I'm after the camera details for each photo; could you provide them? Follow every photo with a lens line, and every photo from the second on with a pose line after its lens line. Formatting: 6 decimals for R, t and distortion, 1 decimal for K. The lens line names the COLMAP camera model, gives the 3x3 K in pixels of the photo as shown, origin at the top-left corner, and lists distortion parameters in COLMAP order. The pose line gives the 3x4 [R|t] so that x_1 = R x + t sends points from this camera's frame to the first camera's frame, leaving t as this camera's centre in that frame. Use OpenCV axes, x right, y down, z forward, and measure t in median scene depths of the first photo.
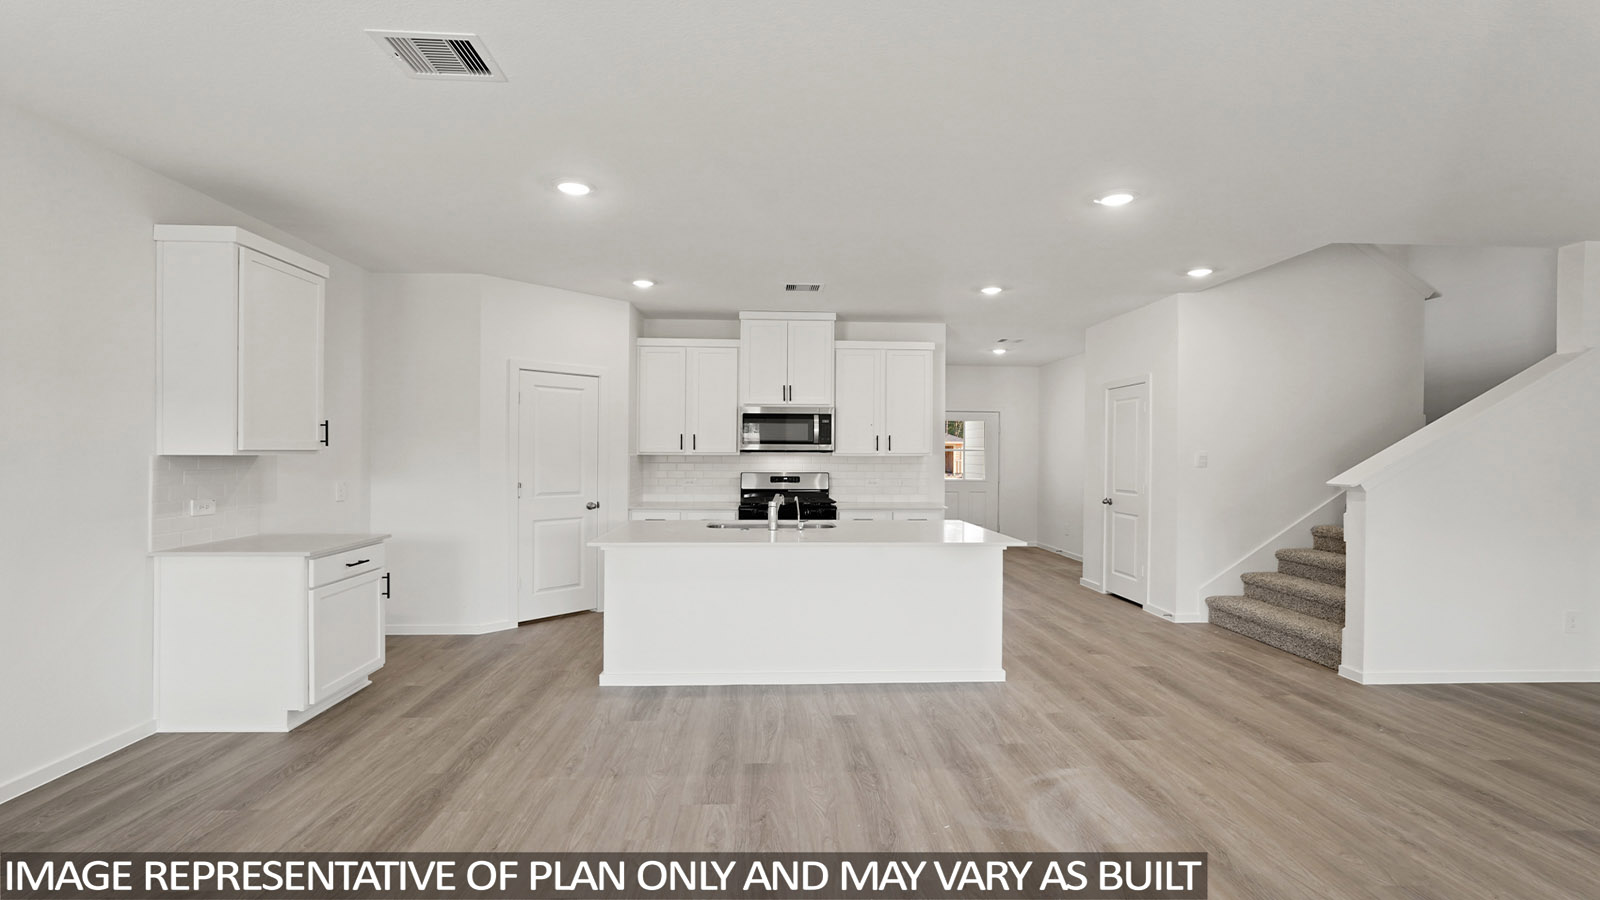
lens RADIAL K [[701.3, 0, 807.9], [0, 701.3, 448.4], [0, 0, 1]] dist [-0.002052, -0.000949]
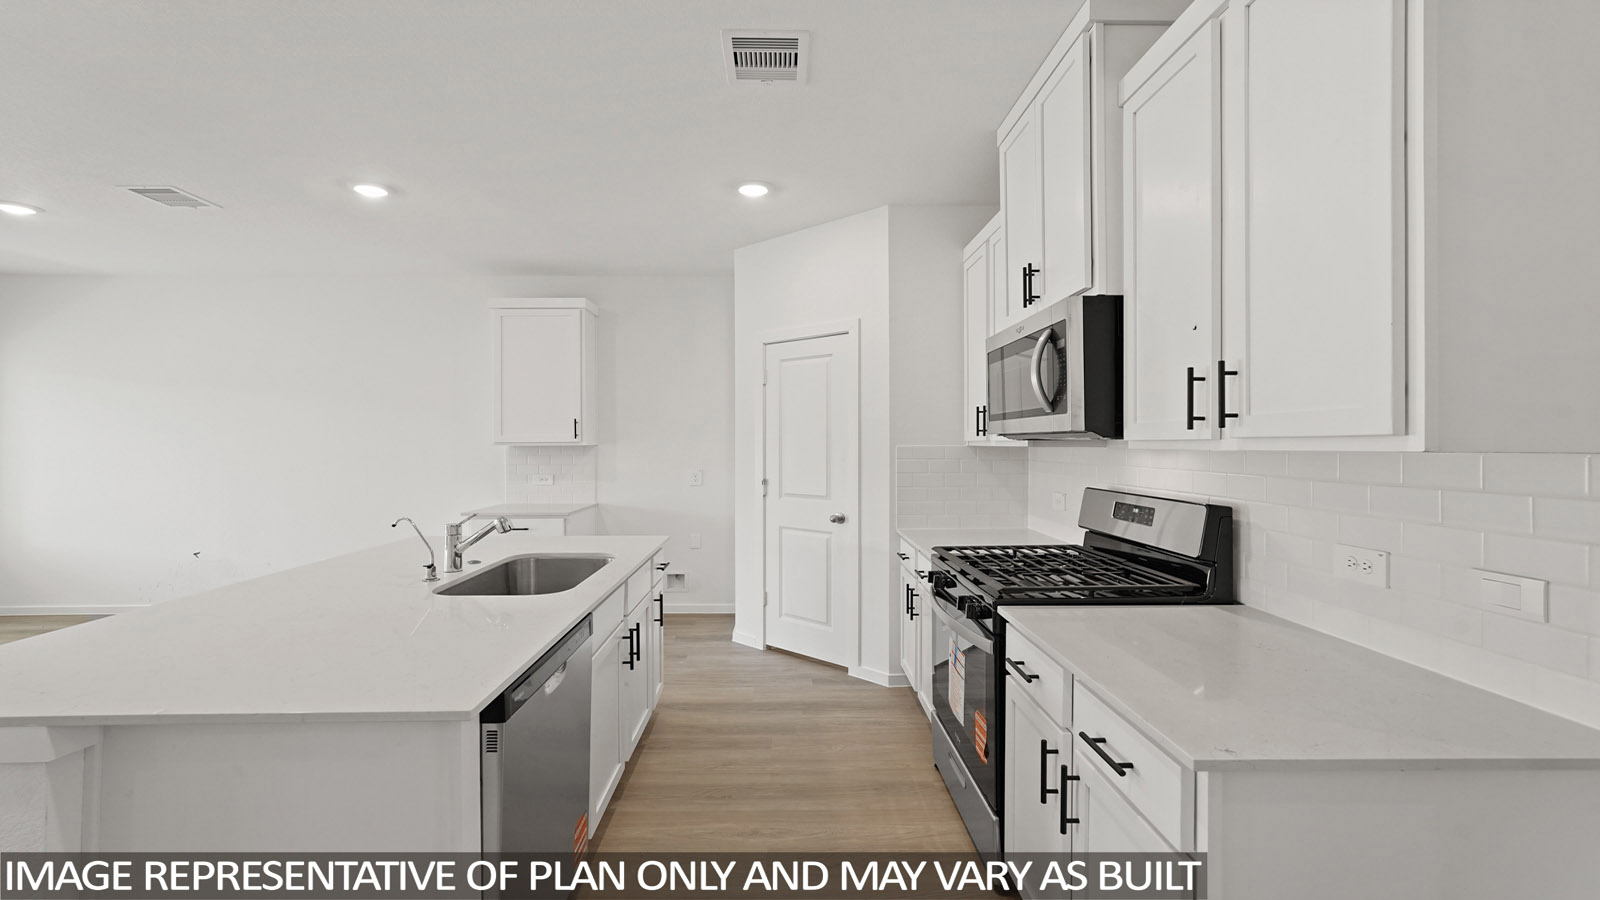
lens RADIAL K [[701.3, 0, 796.1], [0, 701.3, 453.0], [0, 0, 1]] dist [-0.002052, -0.000949]
pose [[-0.066856, 0.014441, -0.997658, 0.634051], [0.011502, 0.999840, 0.013702, 0.010055], [0.997696, -0.010559, -0.067012, 1.630470]]
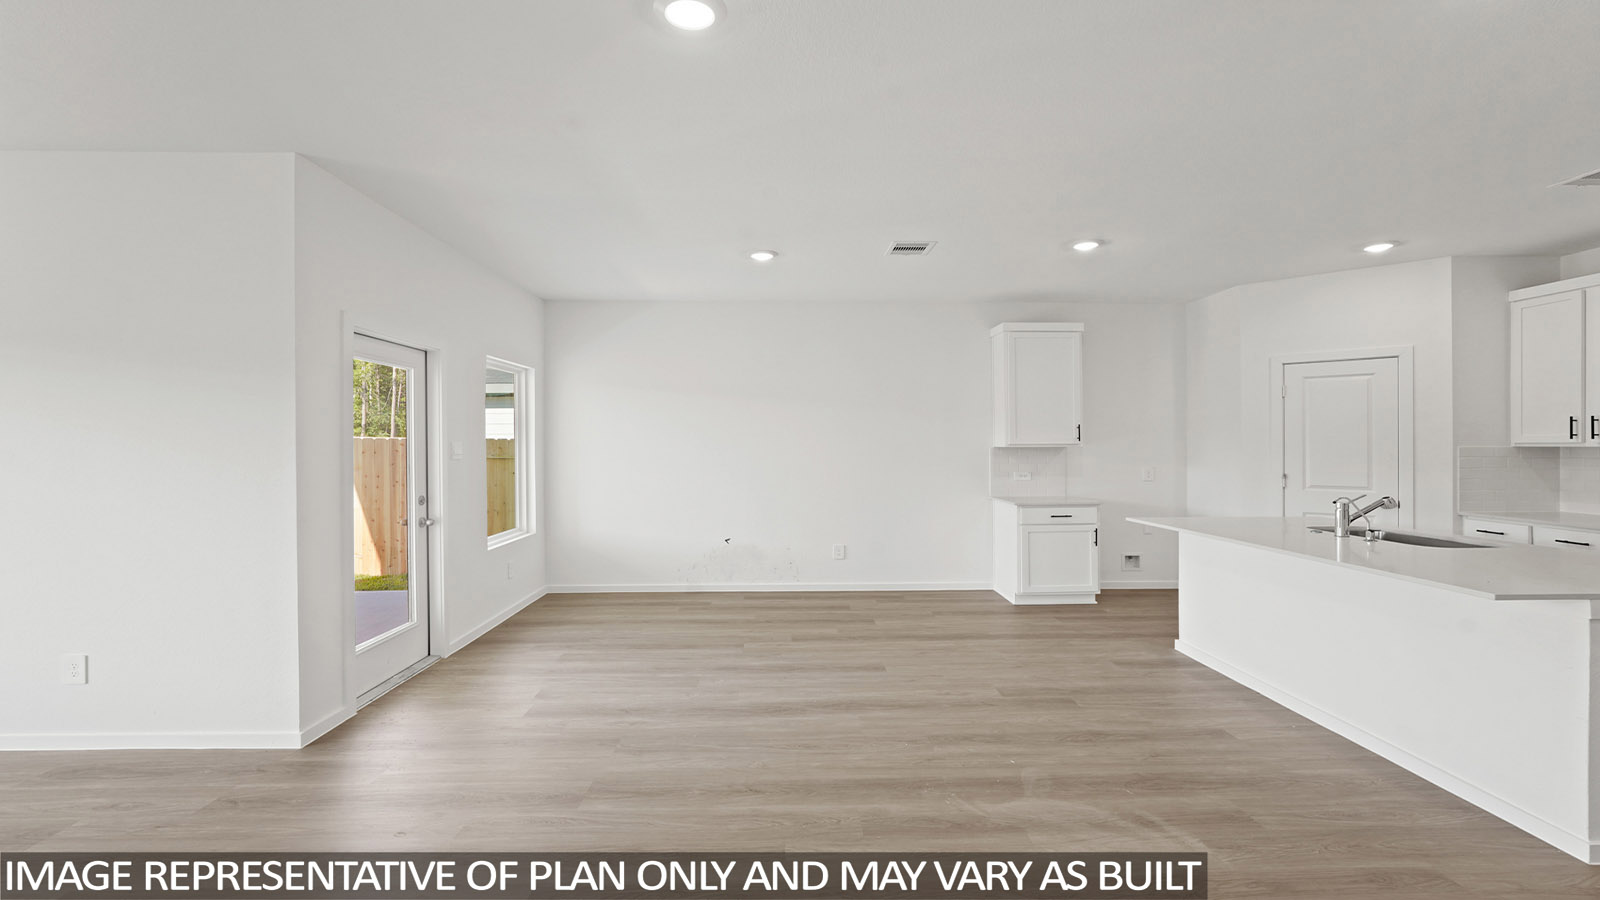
lens RADIAL K [[701.3, 0, 808.3], [0, 701.3, 451.9], [0, 0, 1]] dist [-0.002052, -0.000949]
pose [[-0.014311, 0.005105, -0.999885, 0.941780], [0.010260, 0.999935, 0.004959, 0.006447], [0.999845, -0.010188, -0.014362, 0.463636]]
